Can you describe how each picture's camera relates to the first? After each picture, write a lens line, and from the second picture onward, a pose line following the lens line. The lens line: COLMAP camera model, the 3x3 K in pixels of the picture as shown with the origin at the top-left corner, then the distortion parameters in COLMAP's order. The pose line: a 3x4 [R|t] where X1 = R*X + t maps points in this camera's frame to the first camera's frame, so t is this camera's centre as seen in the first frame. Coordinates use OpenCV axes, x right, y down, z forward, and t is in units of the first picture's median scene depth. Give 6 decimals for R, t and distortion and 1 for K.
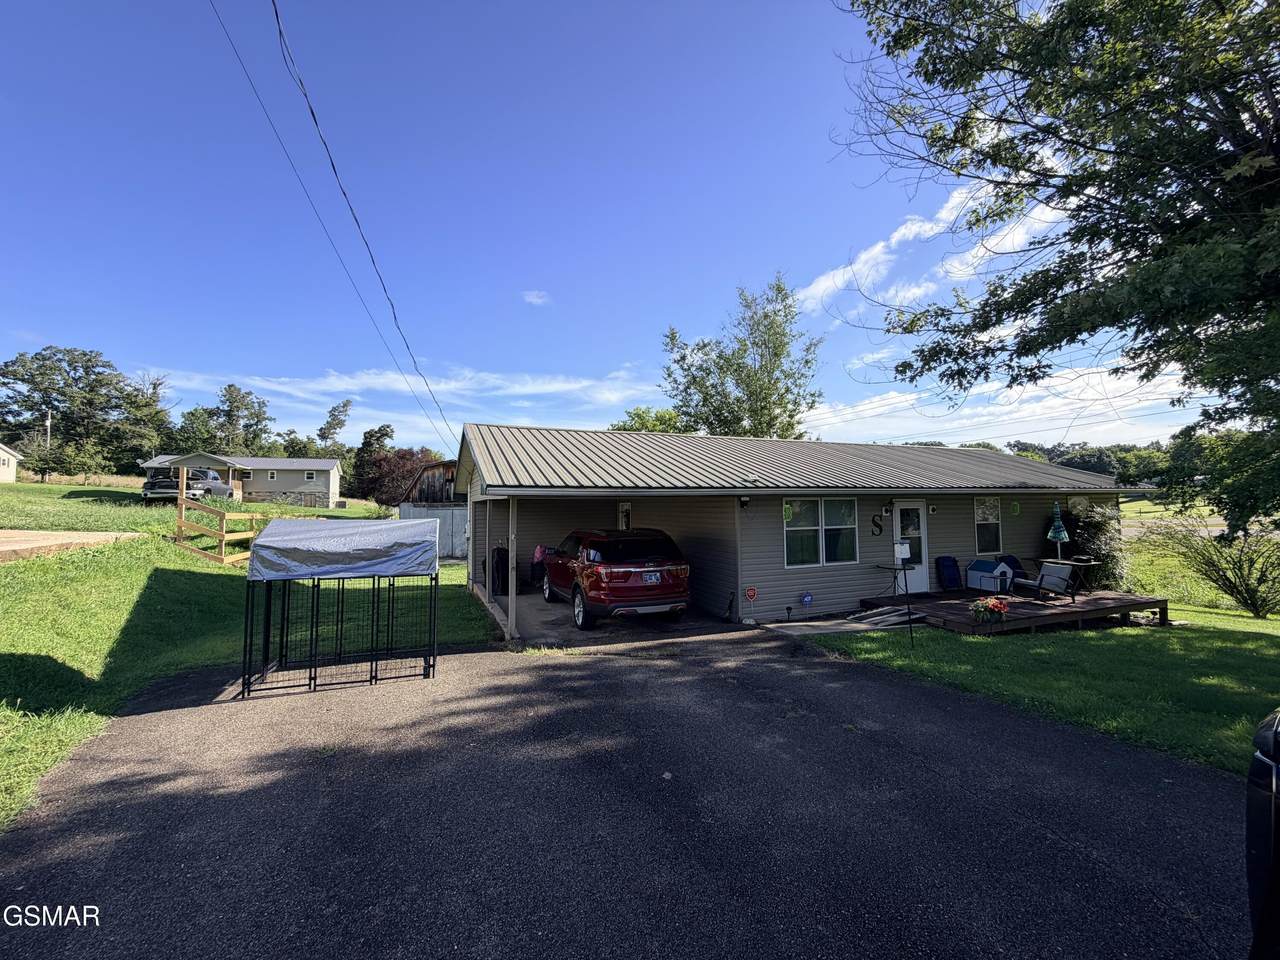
lens RADIAL K [[511.1, 0, 636.1], [0, 511.1, 483.5], [0, 0, 1]] dist [-0.000022, 0.000305]
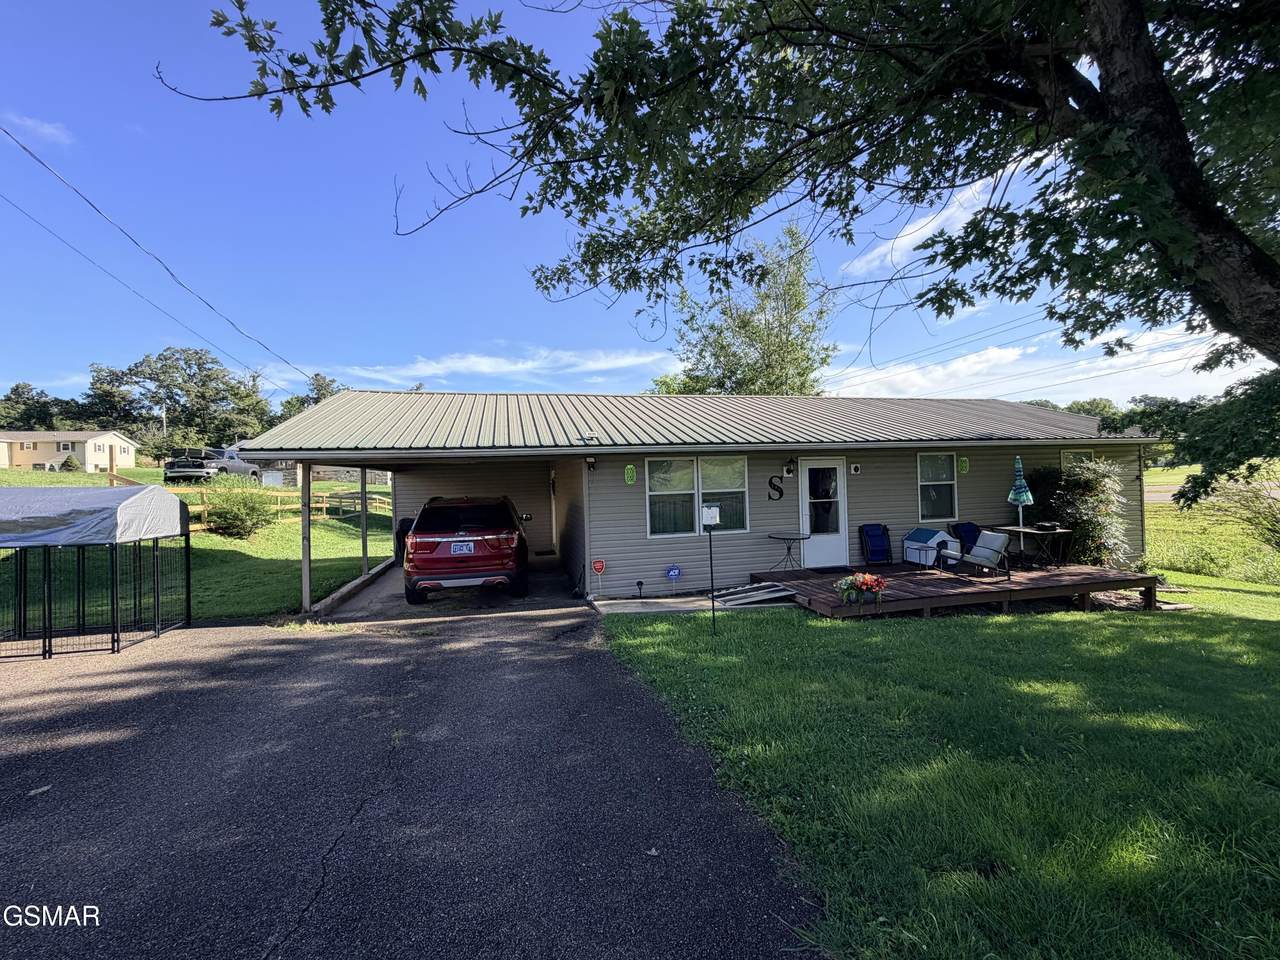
lens RADIAL K [[511.1, 0, 636.1], [0, 511.1, 483.5], [0, 0, 1]] dist [-0.000022, 0.000305]
pose [[0.989146, -0.018114, -0.145815, 0.334459], [0.025733, 0.998391, 0.050537, 0.022573], [0.144665, -0.053741, 0.988020, 0.110163]]
